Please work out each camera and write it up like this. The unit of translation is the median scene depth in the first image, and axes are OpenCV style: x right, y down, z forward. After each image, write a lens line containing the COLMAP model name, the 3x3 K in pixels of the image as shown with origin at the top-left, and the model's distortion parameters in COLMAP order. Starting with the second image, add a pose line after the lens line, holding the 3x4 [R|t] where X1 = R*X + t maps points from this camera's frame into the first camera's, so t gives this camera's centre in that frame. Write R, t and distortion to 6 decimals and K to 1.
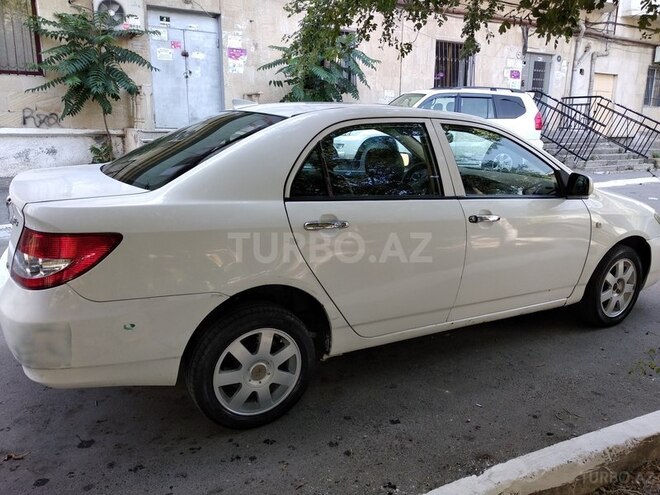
lens RADIAL K [[523.7, 0, 329.8], [0, 523.7, 248.1], [0, 0, 1]] dist [0.027086, -0.030804]
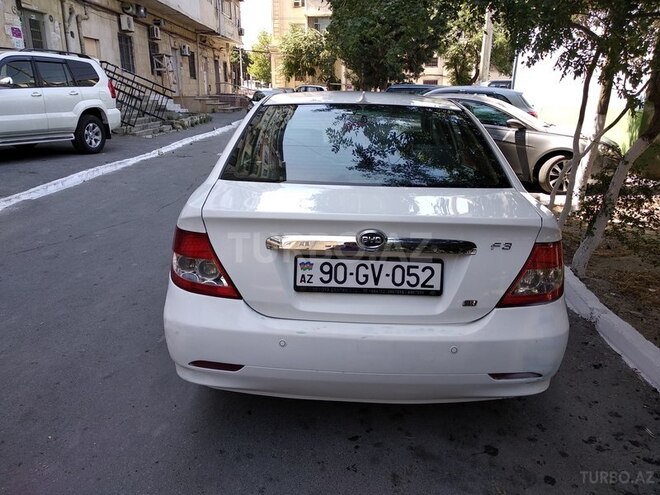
lens RADIAL K [[523.7, 0, 333.5], [0, 523.7, 249.3], [0, 0, 1]] dist [0.027086, -0.030804]
pose [[0.488586, -0.258925, 0.833212, -0.190045], [0.194123, 0.963277, 0.185512, -0.034939], [-0.850647, 0.071107, 0.520906, 0.098310]]
